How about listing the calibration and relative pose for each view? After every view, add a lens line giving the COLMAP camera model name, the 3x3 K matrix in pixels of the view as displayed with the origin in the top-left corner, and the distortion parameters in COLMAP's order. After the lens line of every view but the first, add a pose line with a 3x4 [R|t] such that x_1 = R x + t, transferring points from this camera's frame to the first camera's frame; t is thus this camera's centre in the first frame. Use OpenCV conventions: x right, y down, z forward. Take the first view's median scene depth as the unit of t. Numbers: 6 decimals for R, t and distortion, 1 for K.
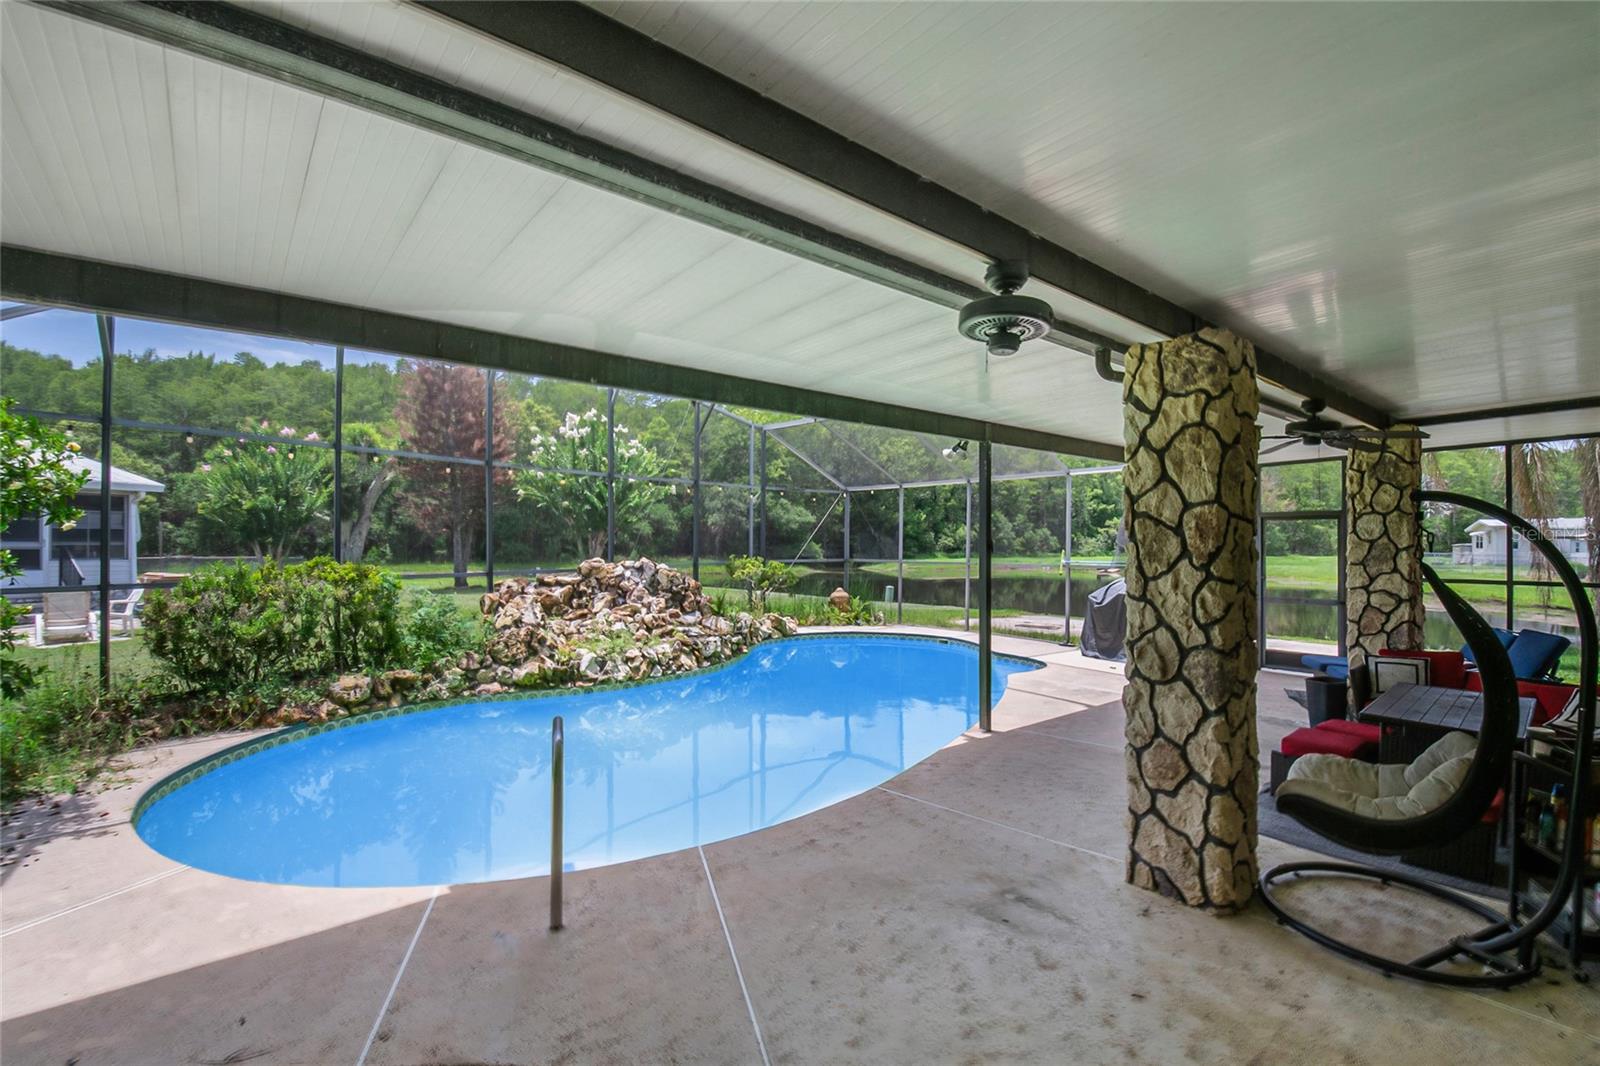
lens RADIAL K [[708.4, 0, 802.2], [0, 708.4, 541.0], [0, 0, 1]] dist [0.013643, -0.040563]
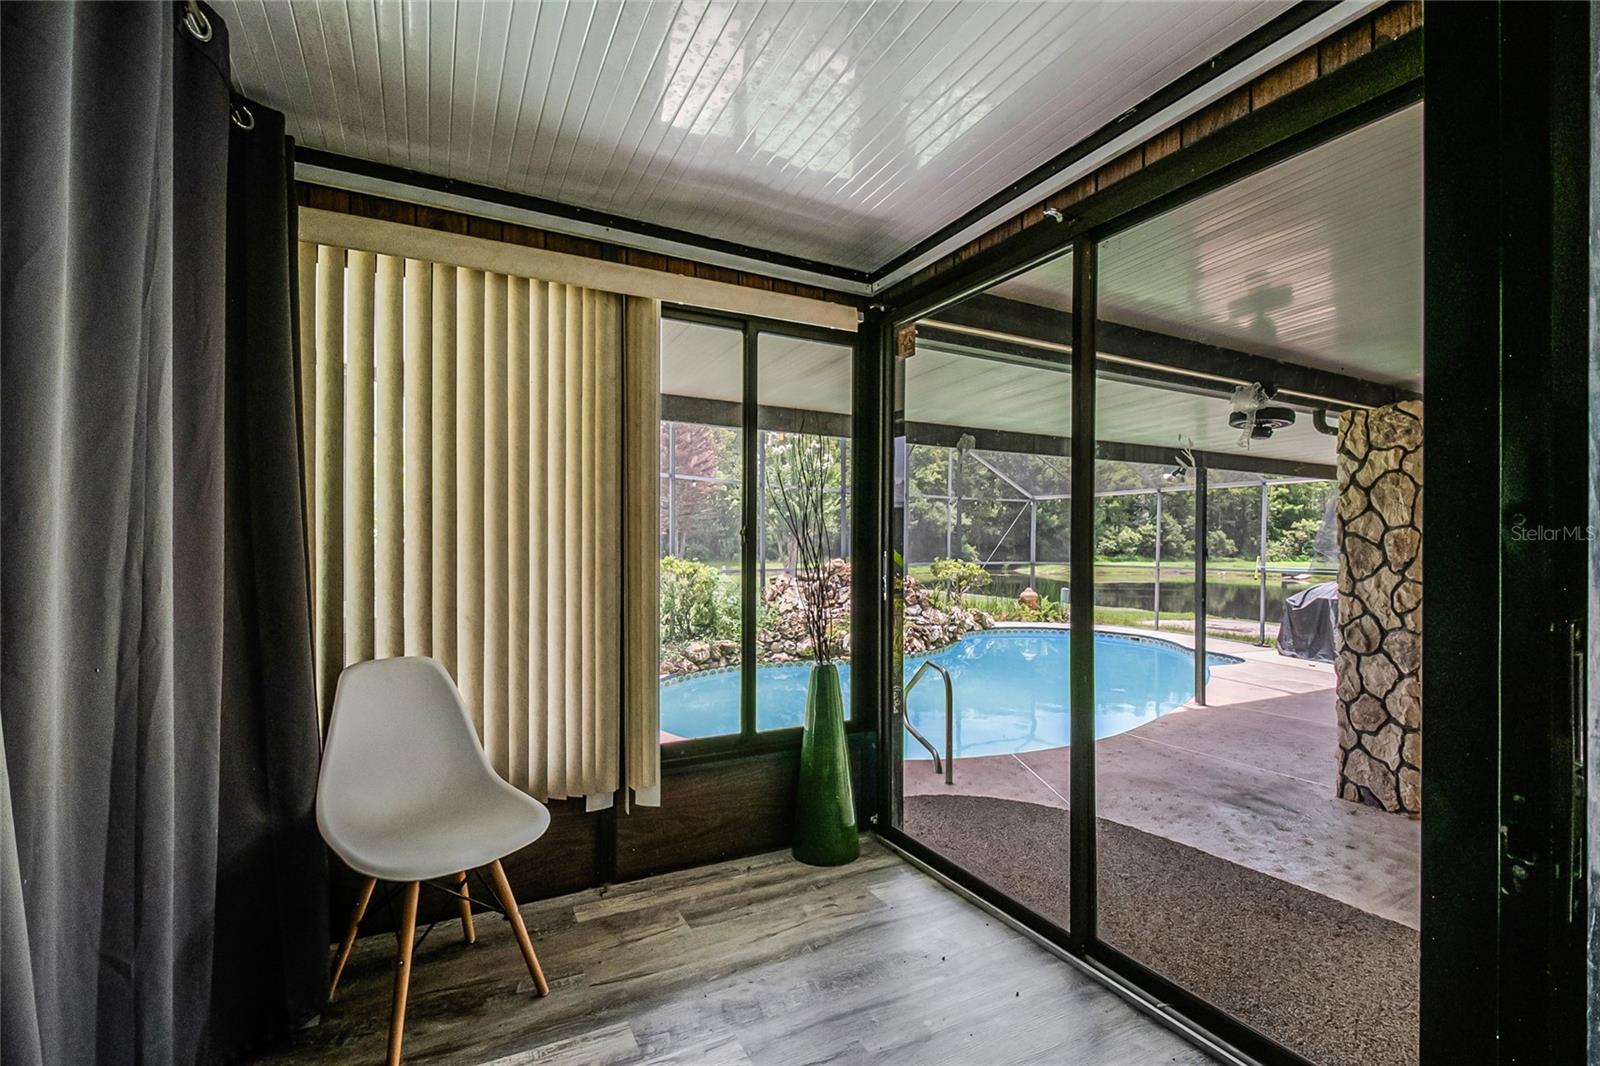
lens RADIAL K [[696.5, 0, 810.2], [0, 696.5, 541.1], [0, 0, 1]] dist [0.026694, -0.029298]
pose [[0.980491, 0.006865, -0.196445, -0.295229], [-0.007072, 0.999975, -0.000351, -0.015987], [0.196437, 0.001733, 0.980515, -0.562747]]
